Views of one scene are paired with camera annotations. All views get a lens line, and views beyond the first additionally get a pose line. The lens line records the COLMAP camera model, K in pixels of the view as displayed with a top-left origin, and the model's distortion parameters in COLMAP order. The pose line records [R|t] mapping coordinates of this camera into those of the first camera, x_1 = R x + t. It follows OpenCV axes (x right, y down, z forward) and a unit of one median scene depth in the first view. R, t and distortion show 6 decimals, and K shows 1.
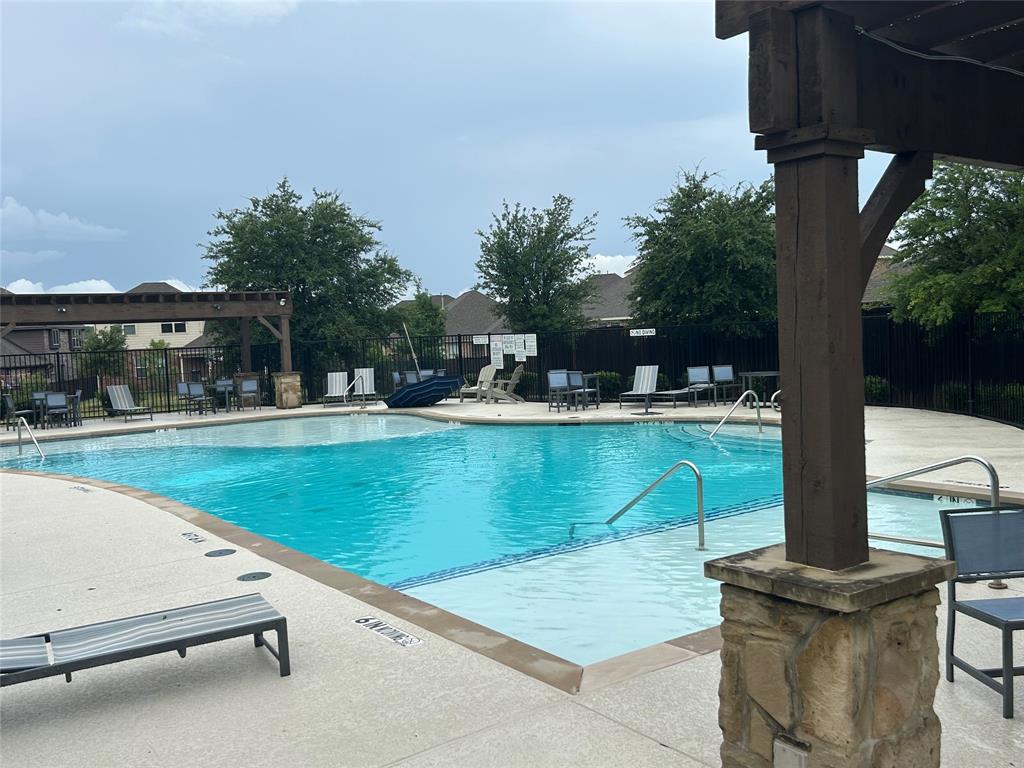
lens RADIAL K [[950.3, 0, 512.1], [0, 950.3, 385.8], [0, 0, 1]] dist [0.038488, 0.000000]
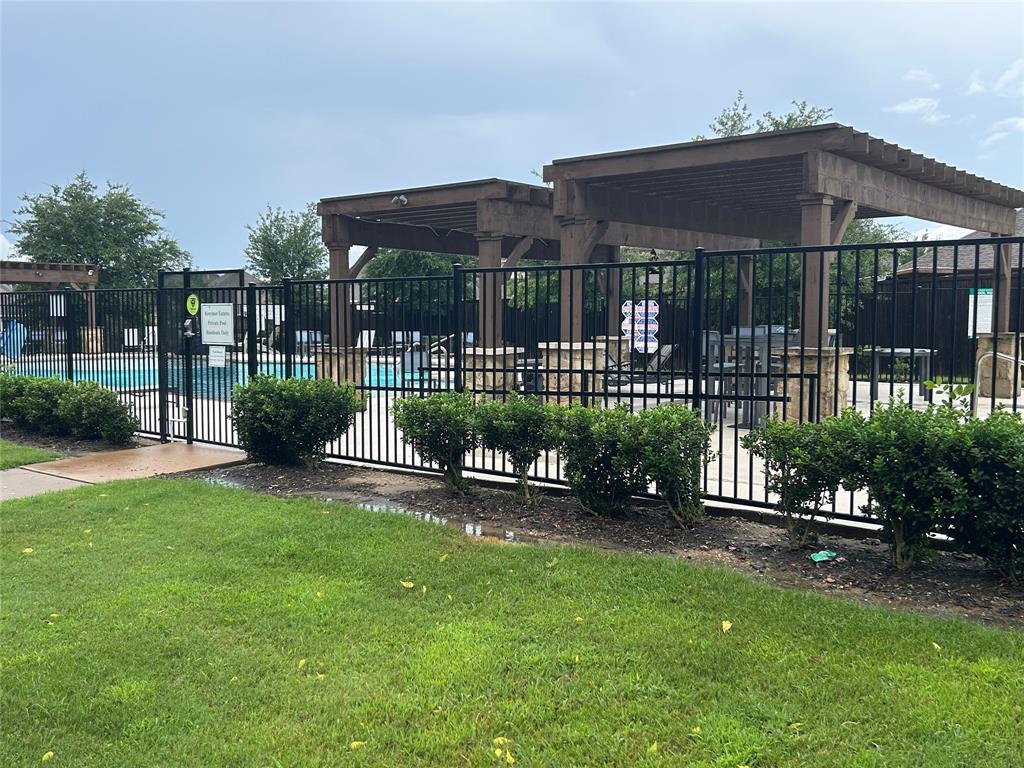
lens RADIAL K [[950.3, 0, 514.4], [0, 950.3, 381.4], [0, 0, 1]] dist [0.038488, 0.000000]
pose [[0.969993, 0.023213, 0.242023, 0.007834], [-0.025397, 0.999660, 0.005905, 0.032562], [-0.241804, -0.011874, 0.970253, -0.349715]]
